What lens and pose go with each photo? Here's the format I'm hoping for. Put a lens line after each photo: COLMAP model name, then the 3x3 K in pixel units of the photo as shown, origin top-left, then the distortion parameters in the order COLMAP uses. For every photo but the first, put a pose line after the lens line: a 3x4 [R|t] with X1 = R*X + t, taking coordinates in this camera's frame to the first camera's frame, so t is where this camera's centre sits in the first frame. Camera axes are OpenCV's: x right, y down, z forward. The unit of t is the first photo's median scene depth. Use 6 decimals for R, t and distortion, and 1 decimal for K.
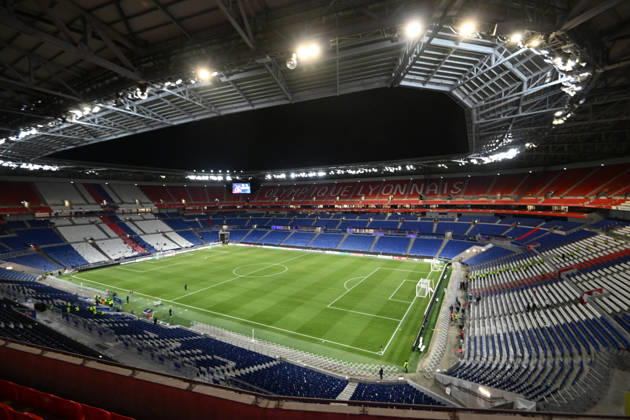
lens RADIAL K [[287.2, 0, 315.0], [0, 287.2, 210.0], [0, 0, 1]] dist [0.000575, -0.006393]
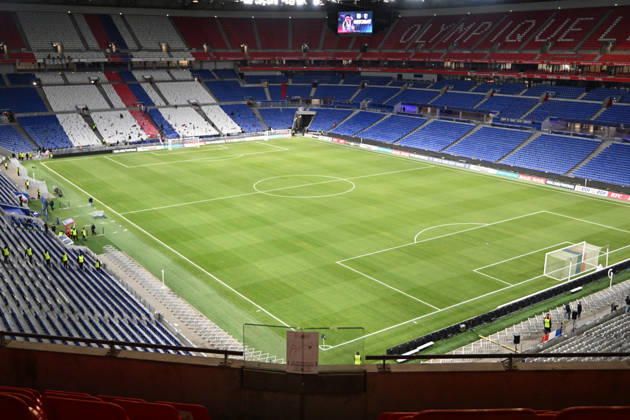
lens RADIAL K [[610.2, 0, 313.4], [0, 610.2, 207.0], [0, 0, 1]] dist [-0.003094, -0.002976]
pose [[0.902166, 0.125371, -0.412770, 0.222285], [-0.032332, 0.973797, 0.225107, -0.003573], [0.430177, -0.189739, 0.882580, 0.012981]]
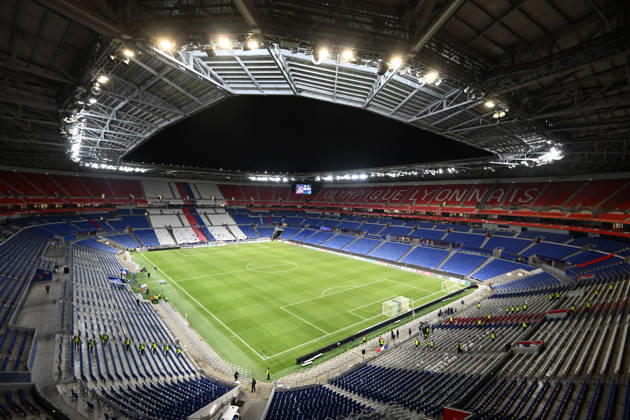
lens RADIAL K [[287.4, 0, 314.1], [0, 287.4, 208.5], [0, 0, 1]] dist [0.001258, -0.006716]
pose [[0.934255, 0.049038, -0.353219, 0.247499], [-0.052320, 0.998630, 0.000256, -0.011026], [0.352748, 0.018241, 0.935541, 0.038198]]
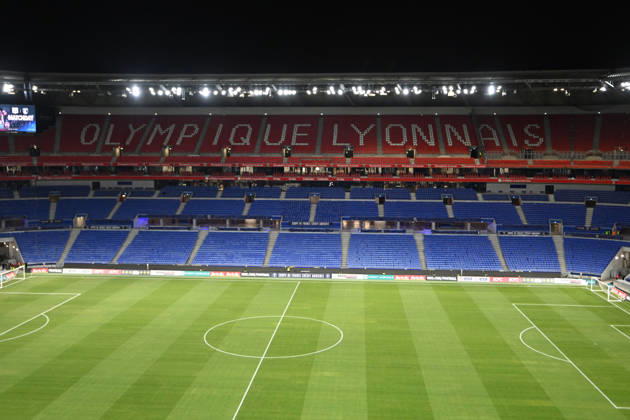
lens RADIAL K [[610.2, 0, 313.4], [0, 610.2, 207.0], [0, 0, 1]] dist [-0.003094, -0.002976]
pose [[0.908036, -0.018228, 0.418495, -0.365534], [-0.002754, 0.998771, 0.049477, -0.002246], [-0.418883, -0.046079, 0.906870, 0.187997]]
